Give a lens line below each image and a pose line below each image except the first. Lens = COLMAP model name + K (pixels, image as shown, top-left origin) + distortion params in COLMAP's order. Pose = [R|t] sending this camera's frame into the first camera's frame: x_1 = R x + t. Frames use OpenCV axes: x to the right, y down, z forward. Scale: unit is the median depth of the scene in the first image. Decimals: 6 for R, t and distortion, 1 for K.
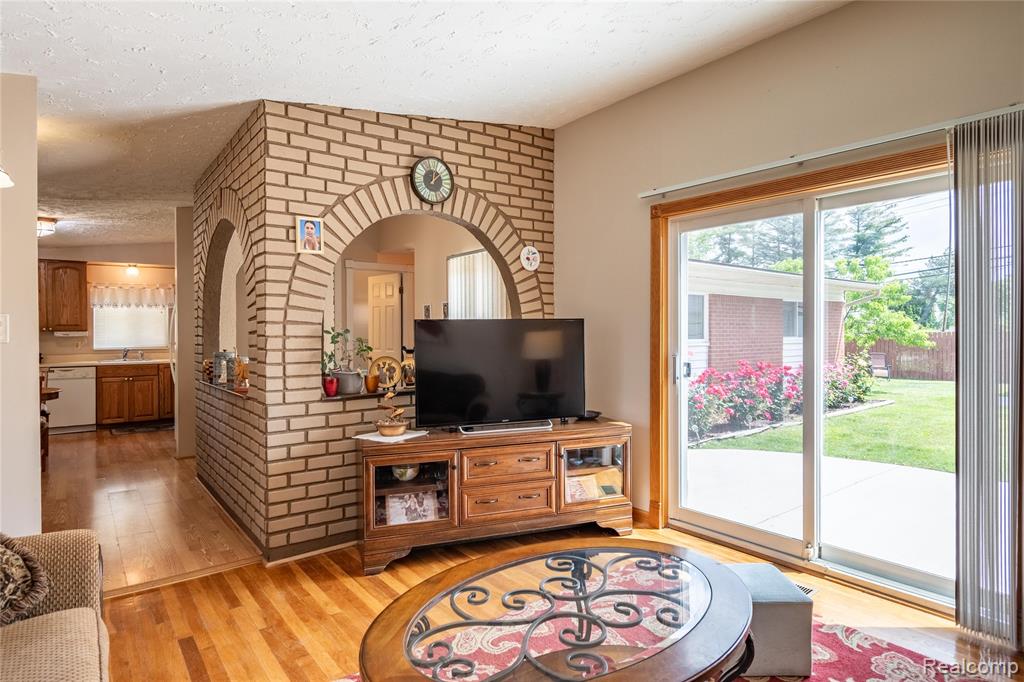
lens RADIAL K [[553.3, 0, 513.4], [0, 553.3, 335.6], [0, 0, 1]] dist [-0.000525, -0.004095]
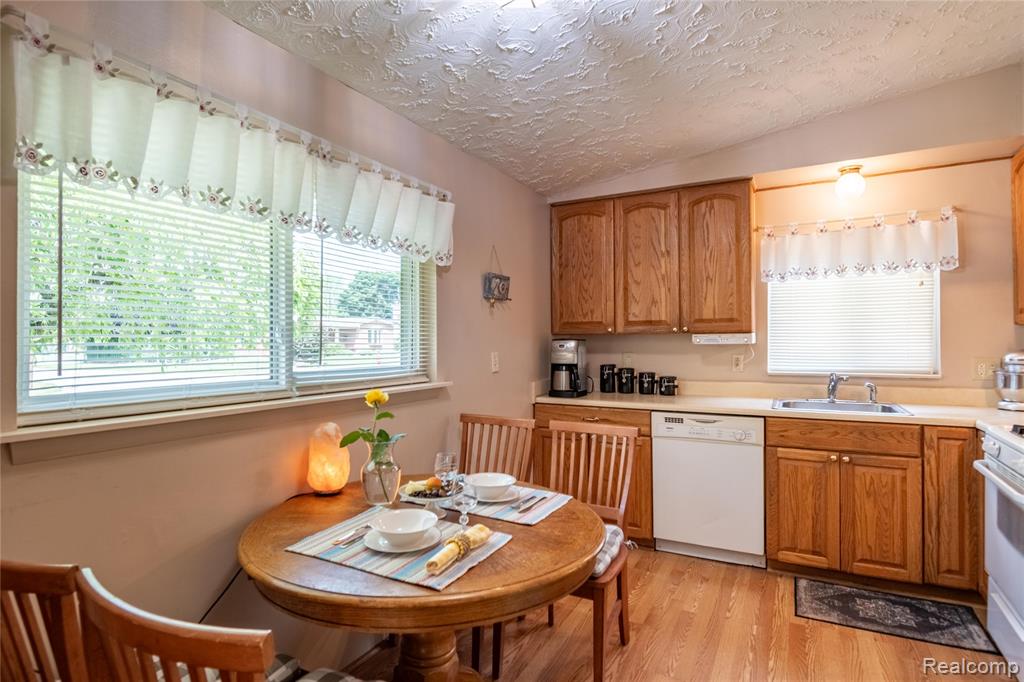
lens RADIAL K [[553.3, 0, 506.1], [0, 553.3, 338.0], [0, 0, 1]] dist [-0.000525, -0.004095]
pose [[0.402785, -0.001182, -0.915294, -0.443620], [-0.001475, 0.999997, -0.001940, -0.002826], [0.915293, 0.002131, 0.402782, 0.640617]]
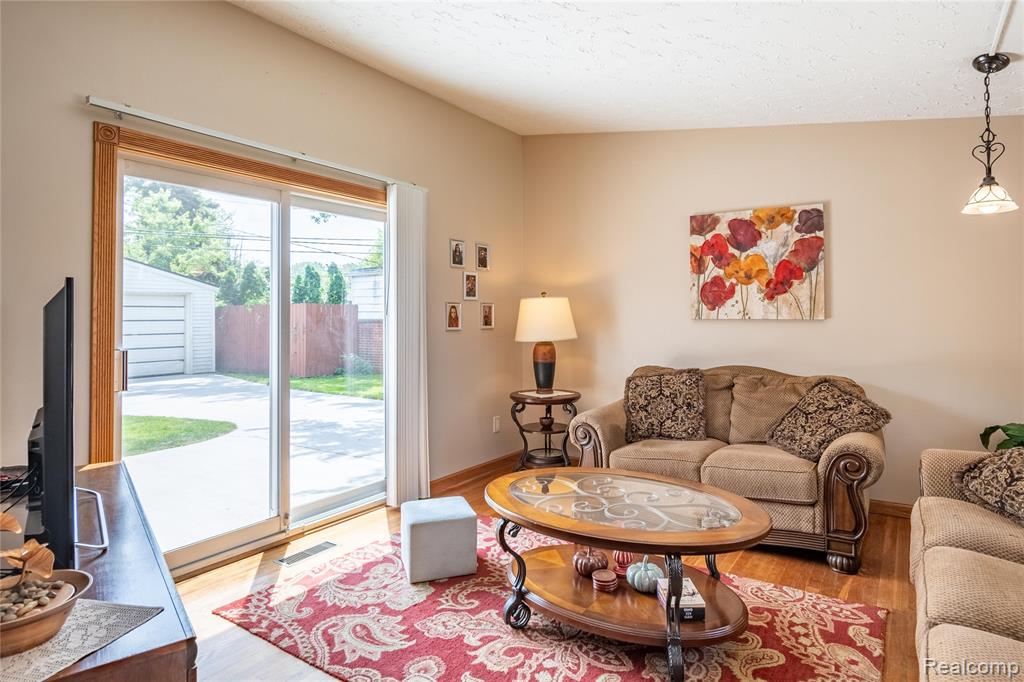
lens RADIAL K [[553.3, 0, 540.8], [0, 553.3, 303.1], [0, 0, 1]] dist [-0.000525, -0.004095]
pose [[-0.303028, 0.027367, 0.952588, -0.287914], [0.008456, 0.999625, -0.026028, 0.000634], [-0.952944, 0.000168, -0.303146, 0.384649]]
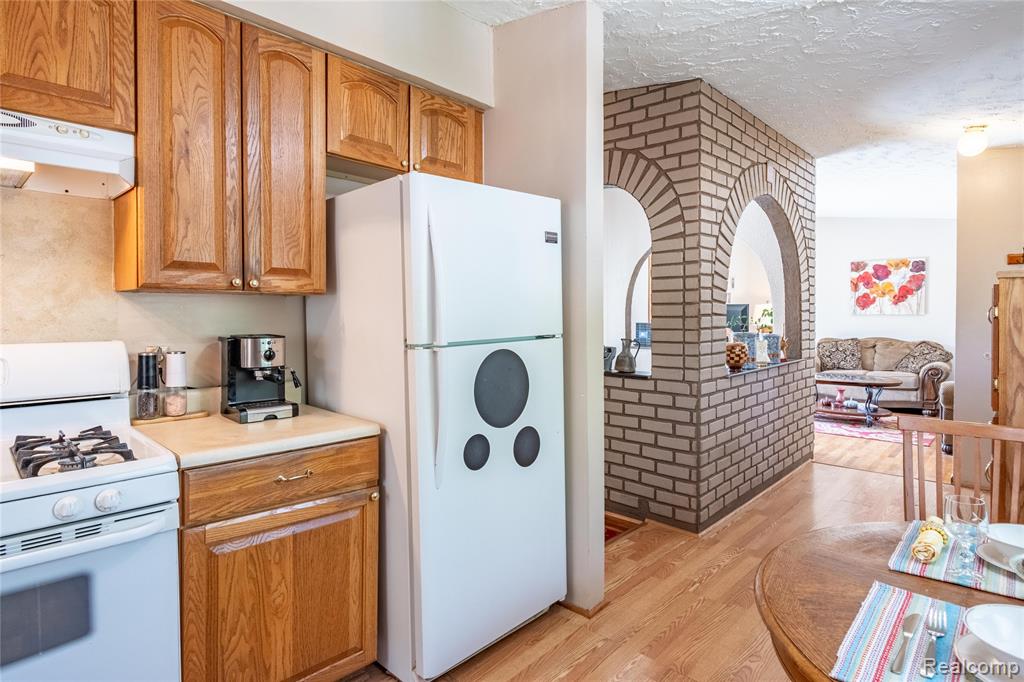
lens RADIAL K [[553.3, 0, 510.4], [0, 553.3, 325.4], [0, 0, 1]] dist [-0.000525, -0.004095]
pose [[-0.133862, -0.017839, 0.990839, -0.760874], [0.008801, 0.999777, 0.019189, -0.001505], [-0.990961, 0.011289, -0.133675, 0.847203]]
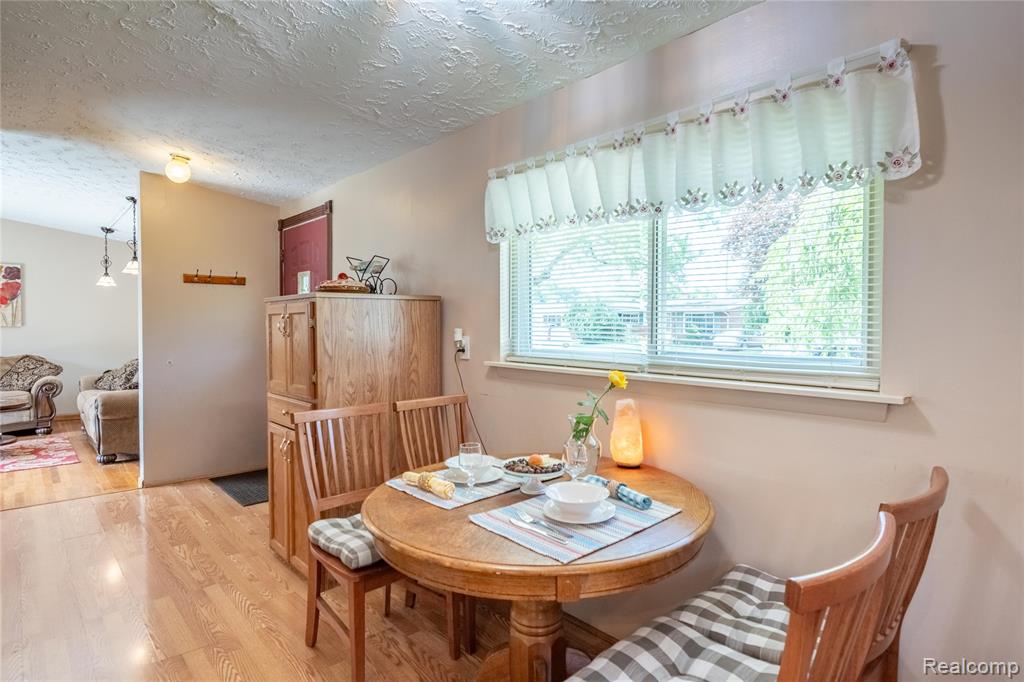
lens RADIAL K [[553.3, 0, 517.9], [0, 553.3, 334.0], [0, 0, 1]] dist [-0.000525, -0.004095]
pose [[-0.997784, 0.003570, -0.066446, -0.639120], [0.002069, 0.999741, 0.022645, -0.001620], [0.066510, 0.022458, -0.997533, 0.932188]]
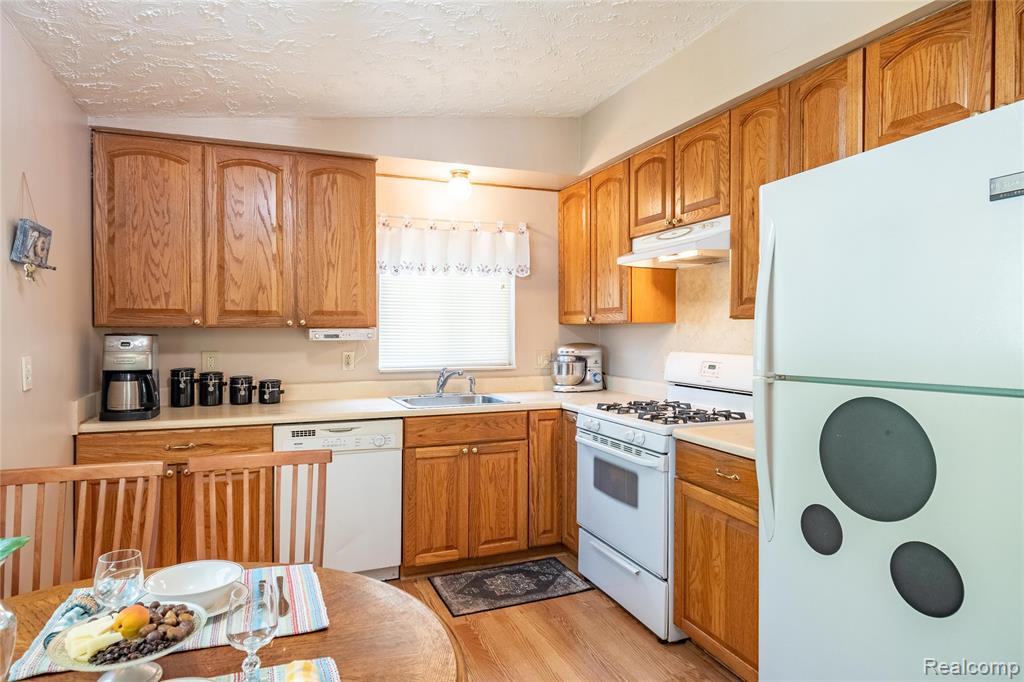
lens RADIAL K [[590.2, 0, 520.8], [0, 590.2, 337.9], [0, 0, 1]] dist [0.002678, -0.001342]
pose [[0.963261, 0.008041, -0.268446, -0.551595], [-0.006808, 0.999962, 0.005525, -0.003928], [0.268480, -0.003495, 0.963279, 0.607776]]
